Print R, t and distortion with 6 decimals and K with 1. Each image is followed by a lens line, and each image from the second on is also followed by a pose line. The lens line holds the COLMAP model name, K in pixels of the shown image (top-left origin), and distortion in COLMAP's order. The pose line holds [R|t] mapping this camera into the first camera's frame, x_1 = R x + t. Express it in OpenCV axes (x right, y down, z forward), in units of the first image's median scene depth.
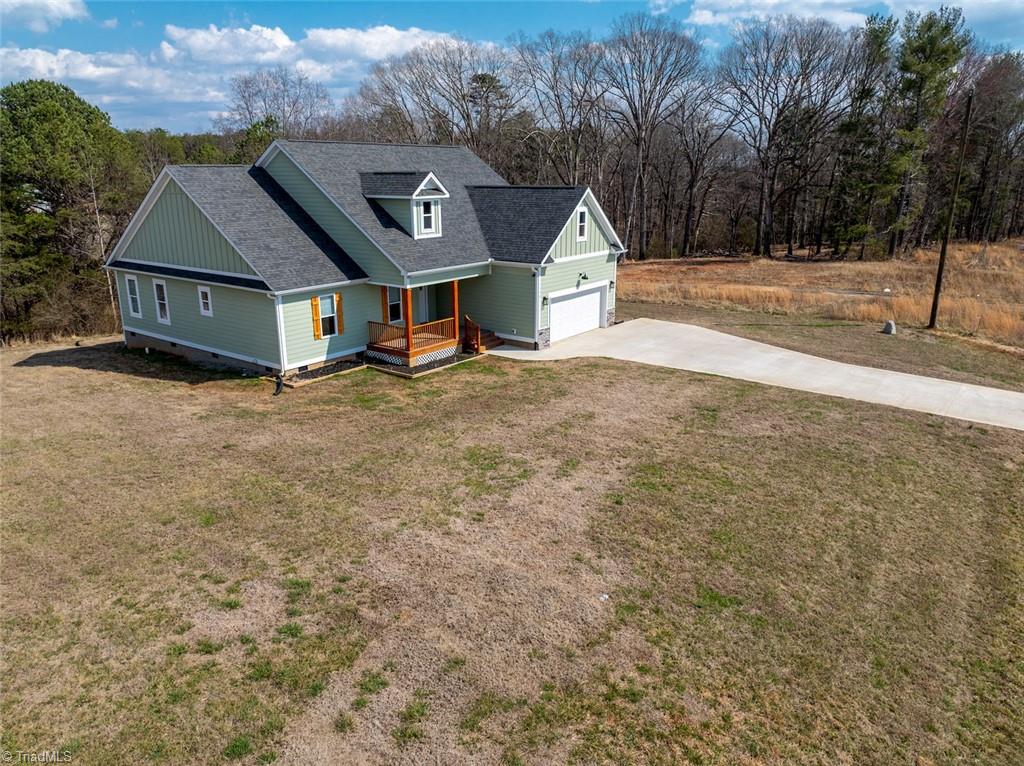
lens RADIAL K [[716.7, 0, 512.0], [0, 716.7, 383.0], [0, 0, 1]] dist [-0.035333, -0.001334]
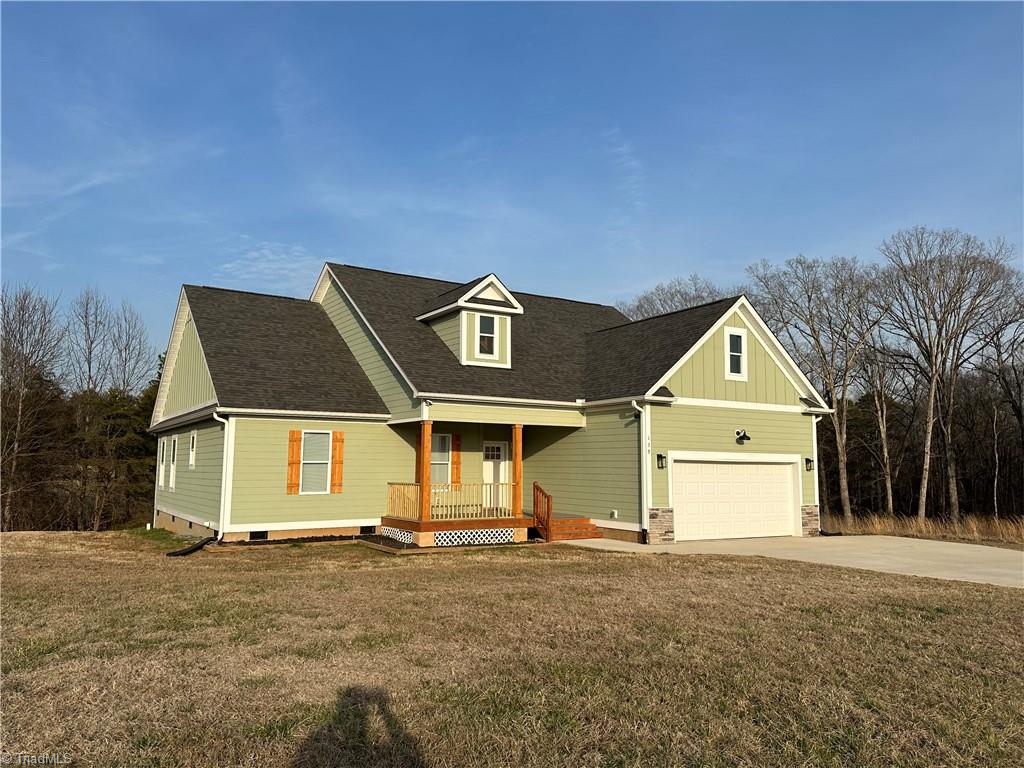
lens RADIAL K [[744.3, 0, 507.9], [0, 744.3, 386.9], [0, 0, 1]] dist [0.128551, -0.146494]
pose [[0.930436, -0.031627, -0.365086, 0.159601], [-0.110940, 0.925207, -0.362884, 0.071838], [0.349257, 0.378143, 0.857337, 0.385654]]
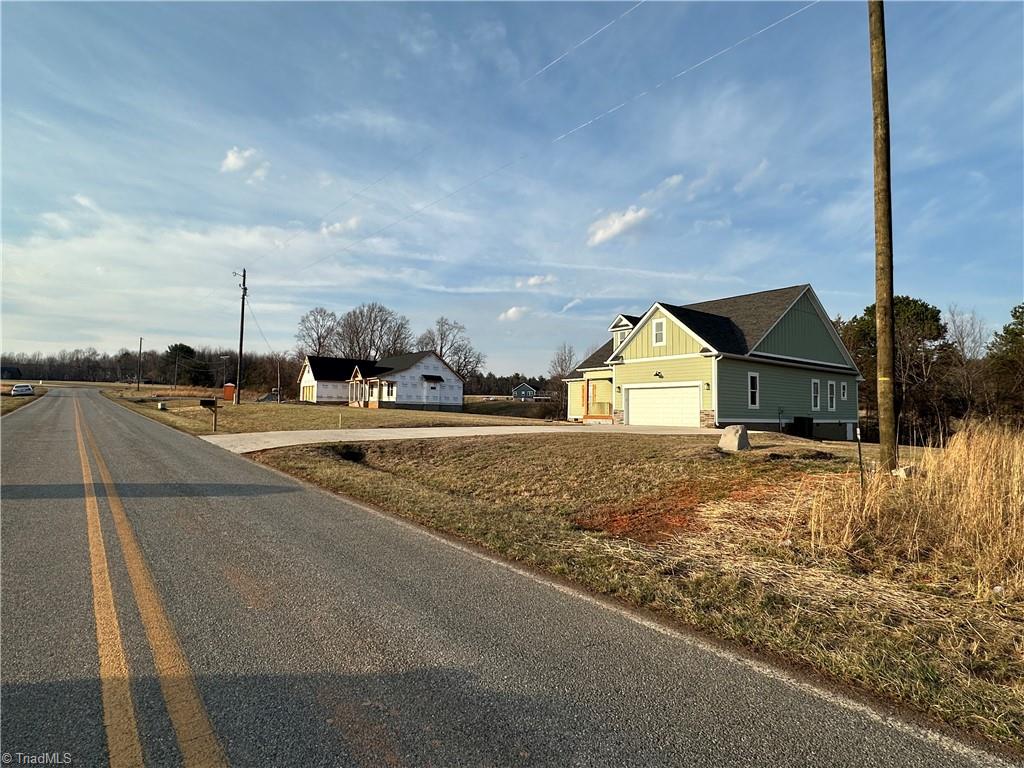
lens RADIAL K [[547.4, 0, 512.0], [0, 547.4, 384.0], [0, 0, 1]] dist [-0.000036, -0.000008]
pose [[-0.238602, -0.042927, -0.970168, 1.119467], [-0.280843, 0.959384, 0.026620, -0.094471], [0.929622, 0.278817, -0.240966, 1.061468]]
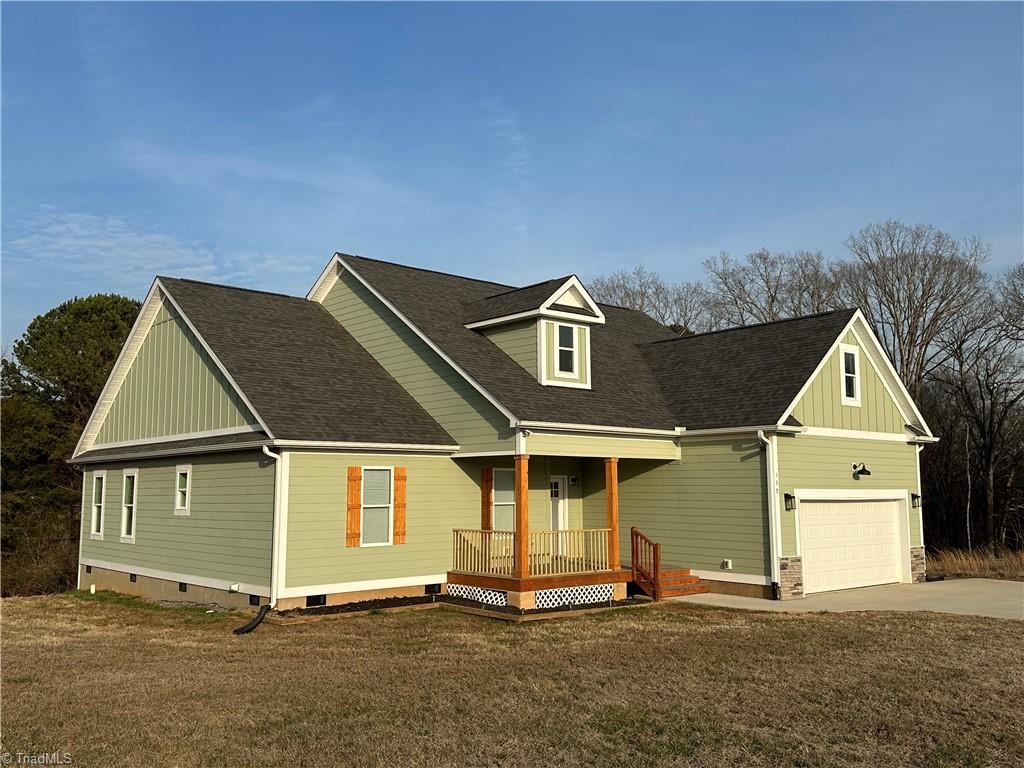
lens RADIAL K [[904.1, 0, 506.8], [0, 904.1, 383.8], [0, 0, 1]] dist [0.178667, -0.392297]
pose [[0.975644, -0.027110, -0.217678, -0.005703], [-0.060413, 0.920751, -0.385444, 0.074876], [0.210877, 0.389207, 0.896688, 0.328140]]
